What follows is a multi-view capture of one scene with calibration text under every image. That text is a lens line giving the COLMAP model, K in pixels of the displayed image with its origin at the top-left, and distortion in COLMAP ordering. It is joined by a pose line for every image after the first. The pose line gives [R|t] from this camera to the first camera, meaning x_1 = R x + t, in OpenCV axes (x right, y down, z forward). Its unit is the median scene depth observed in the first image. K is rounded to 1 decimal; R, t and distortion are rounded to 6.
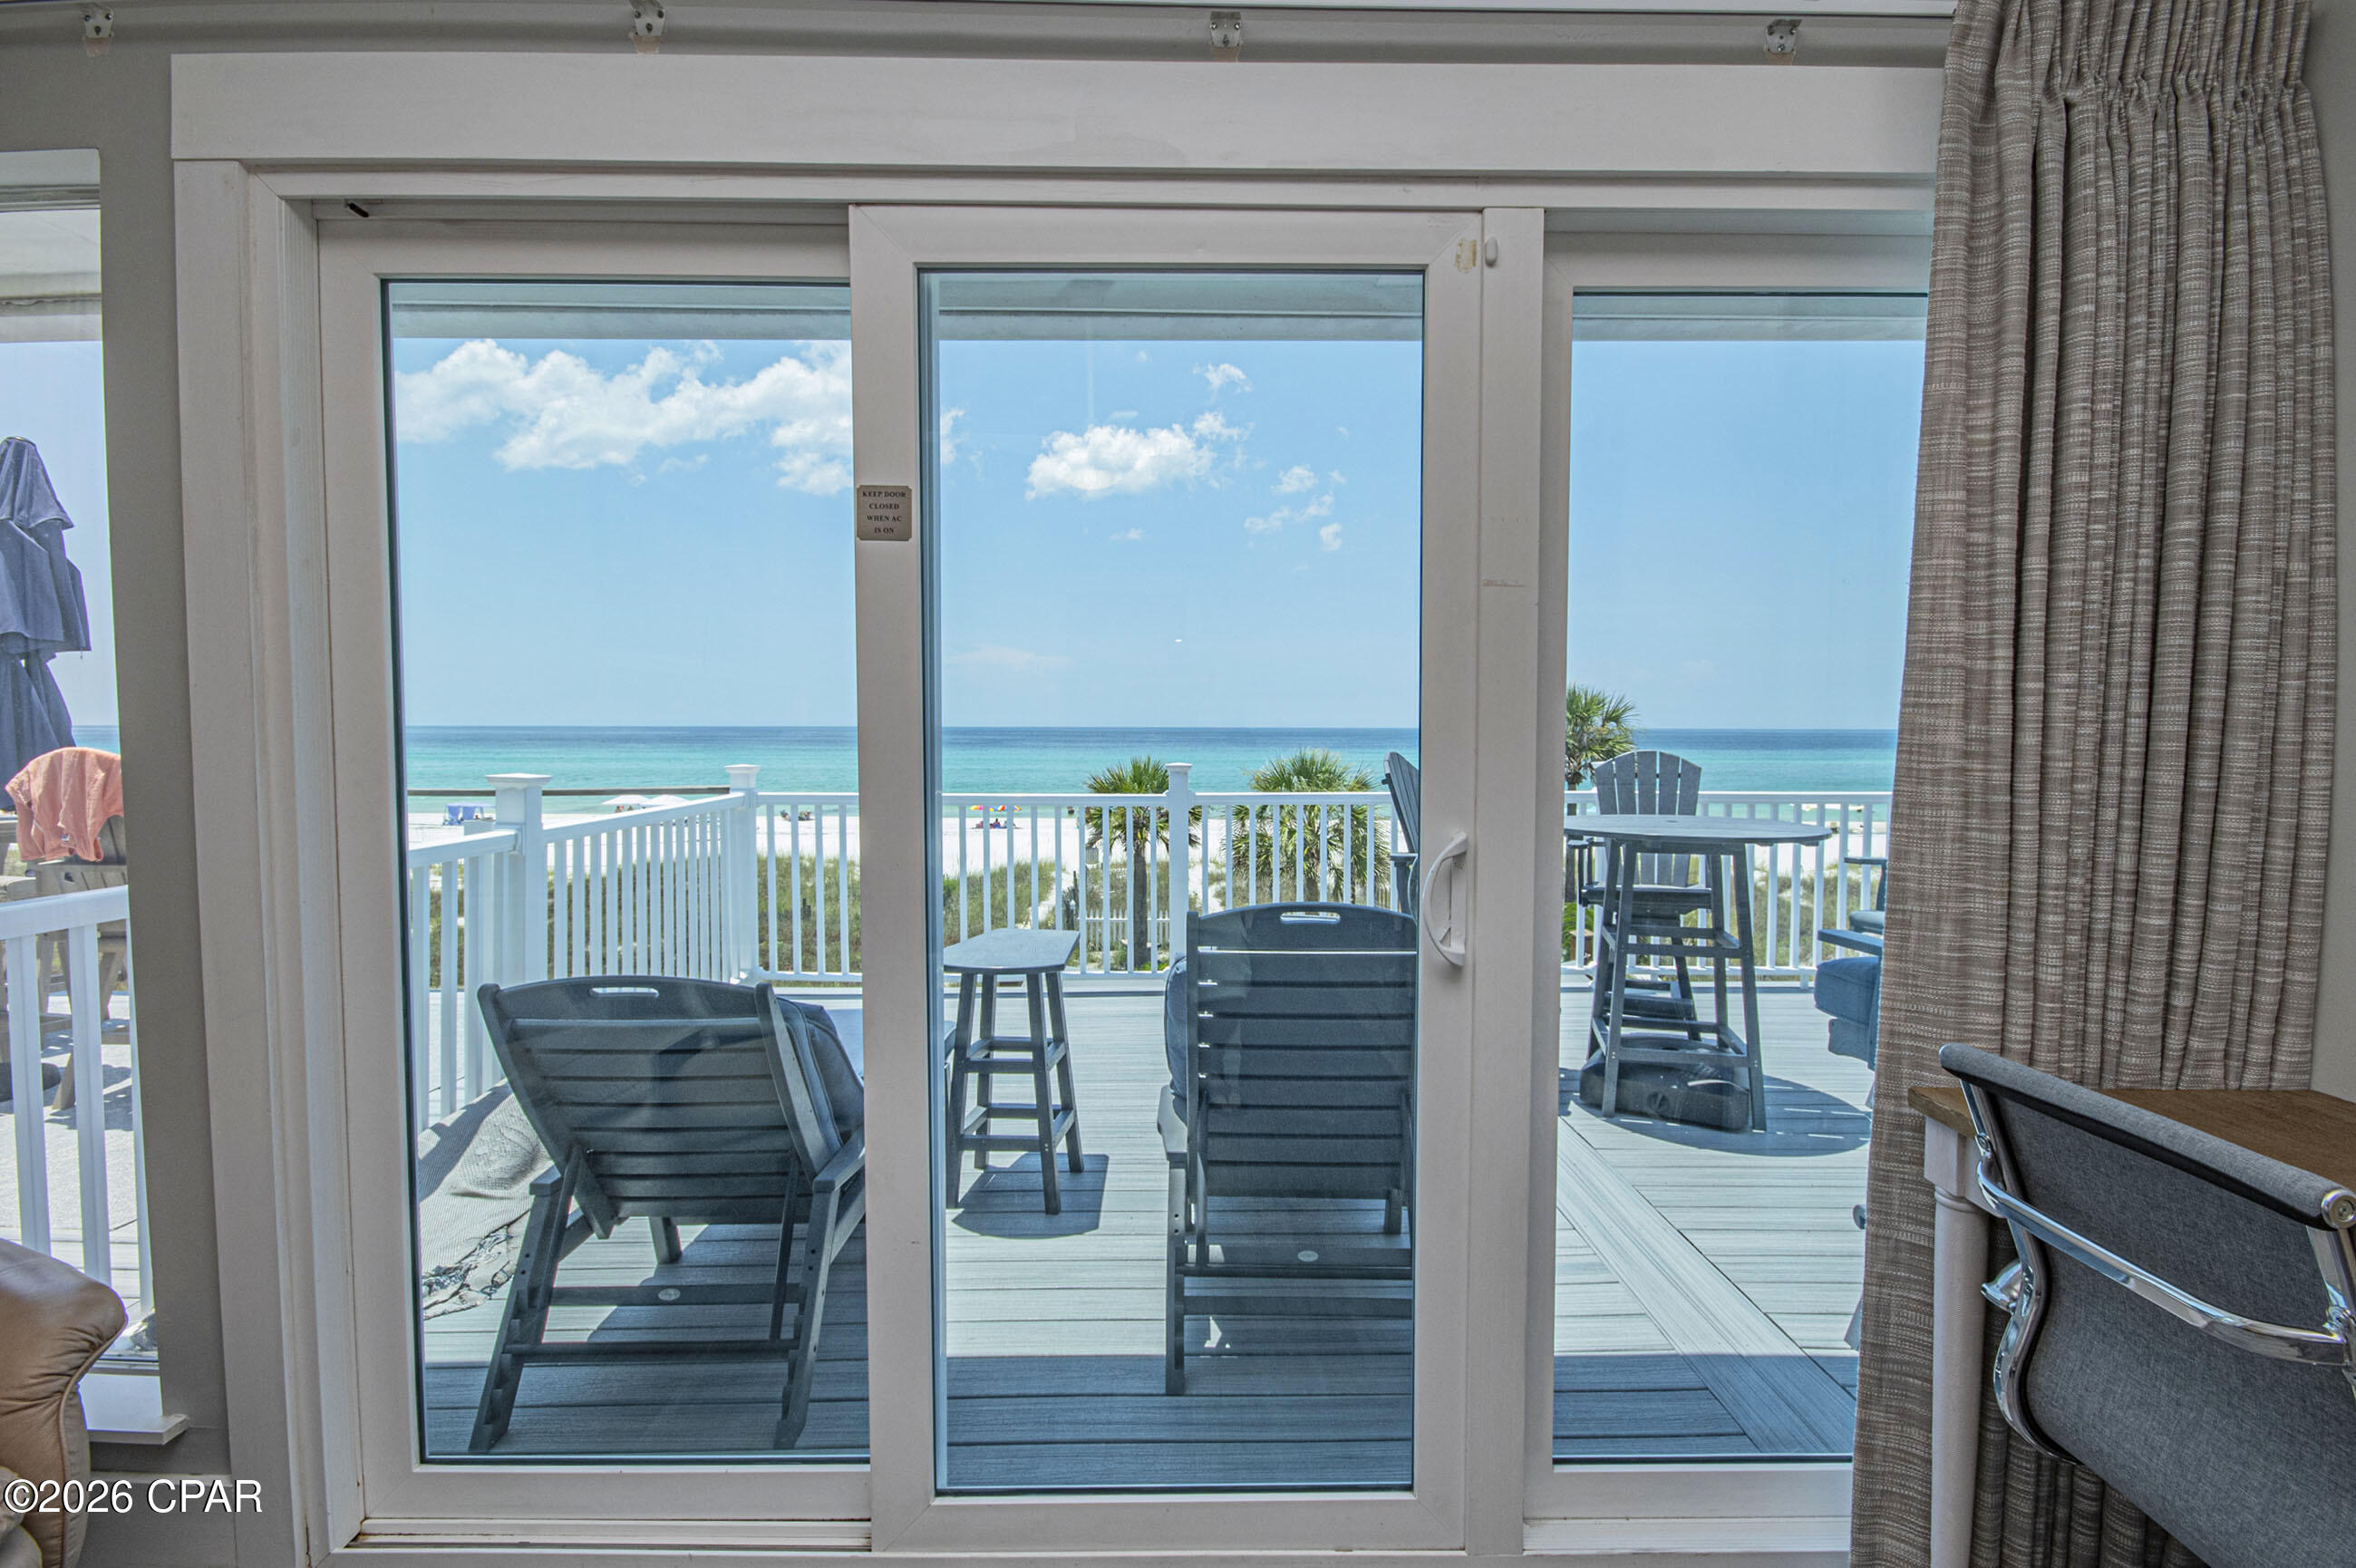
lens RADIAL K [[1028.2, 0, 1202.4], [0, 1028.2, 781.8], [0, 0, 1]] dist [0.012169, -0.014937]
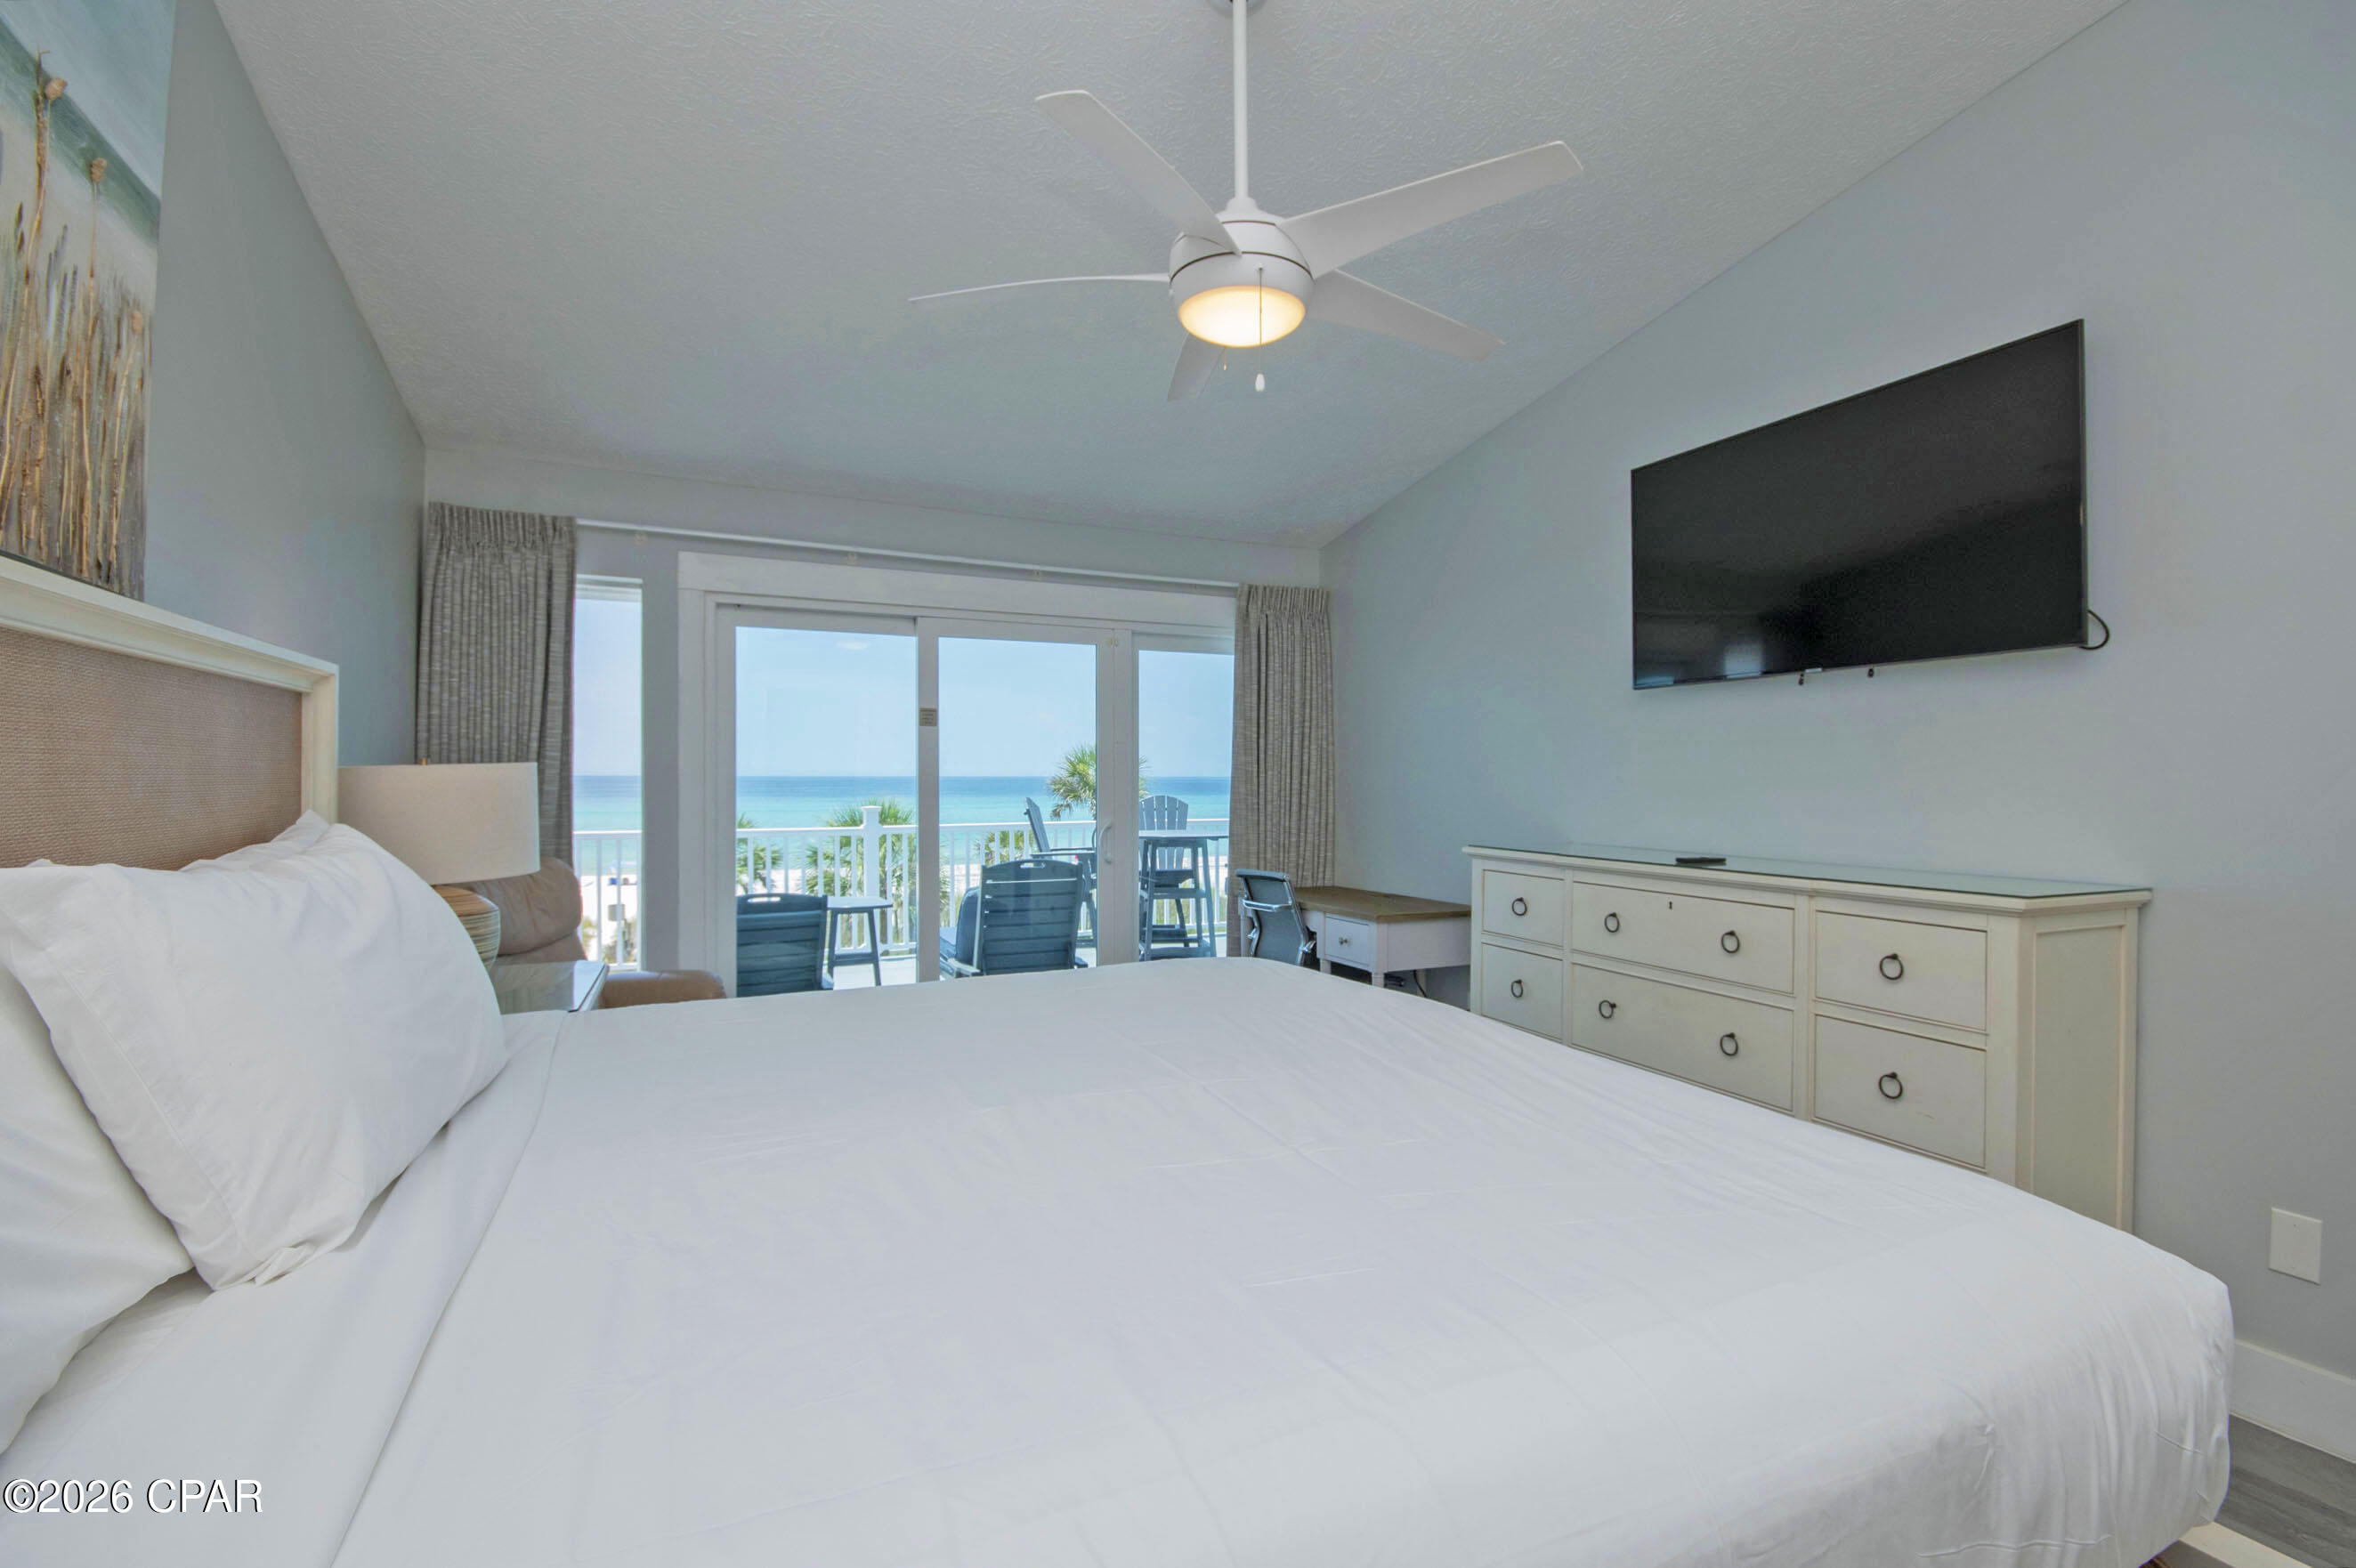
lens RADIAL K [[1028.2, 0, 1202.4], [0, 1028.2, 781.8], [0, 0, 1]] dist [0.012169, -0.014937]
pose [[0.899024, -0.004194, 0.437880, -0.949727], [0.024495, 0.998870, -0.040724, 0.070947], [-0.437214, 0.047338, 0.898111, -2.125787]]
